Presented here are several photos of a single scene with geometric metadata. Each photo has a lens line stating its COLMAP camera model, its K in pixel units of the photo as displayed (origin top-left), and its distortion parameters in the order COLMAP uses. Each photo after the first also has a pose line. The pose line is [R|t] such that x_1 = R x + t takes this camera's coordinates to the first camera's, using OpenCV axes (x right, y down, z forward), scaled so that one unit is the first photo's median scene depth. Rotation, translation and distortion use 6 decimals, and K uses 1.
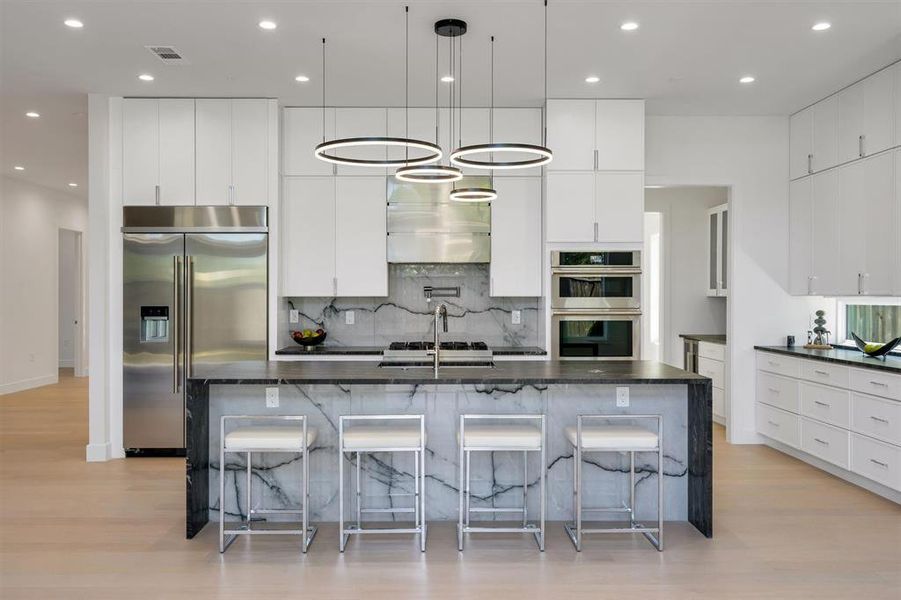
lens RADIAL K [[520.4, 0, 445.2], [0, 520.4, 294.2], [0, 0, 1]] dist [-0.003373, 0.000355]
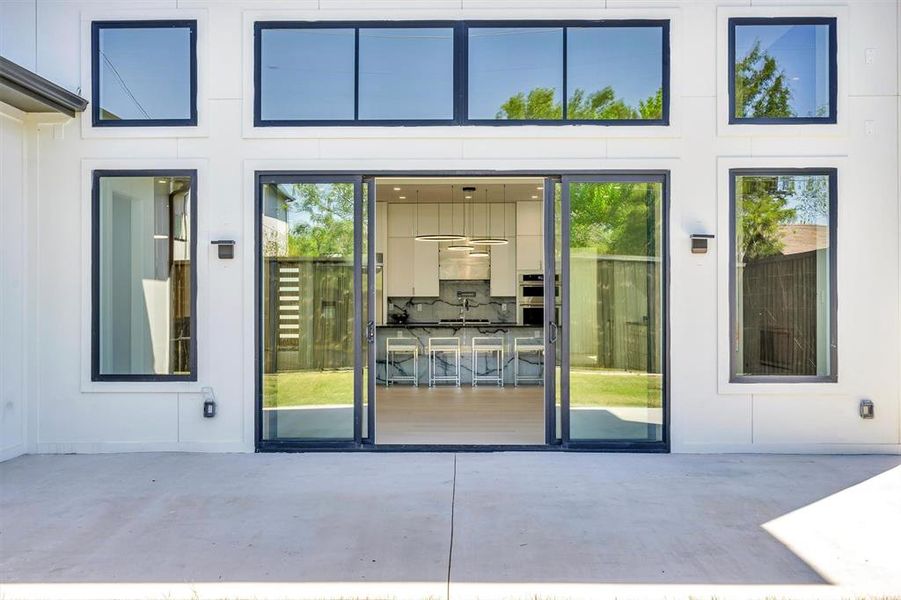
lens RADIAL K [[599.8, 0, 450.1], [0, 599.8, 295.6], [0, 0, 1]] dist [-0.000236, -0.001477]
pose [[0.999317, -0.002560, -0.036863, 0.016357], [0.002200, 0.999949, -0.009807, 0.023648], [0.036886, 0.009719, 0.999272, -1.308754]]
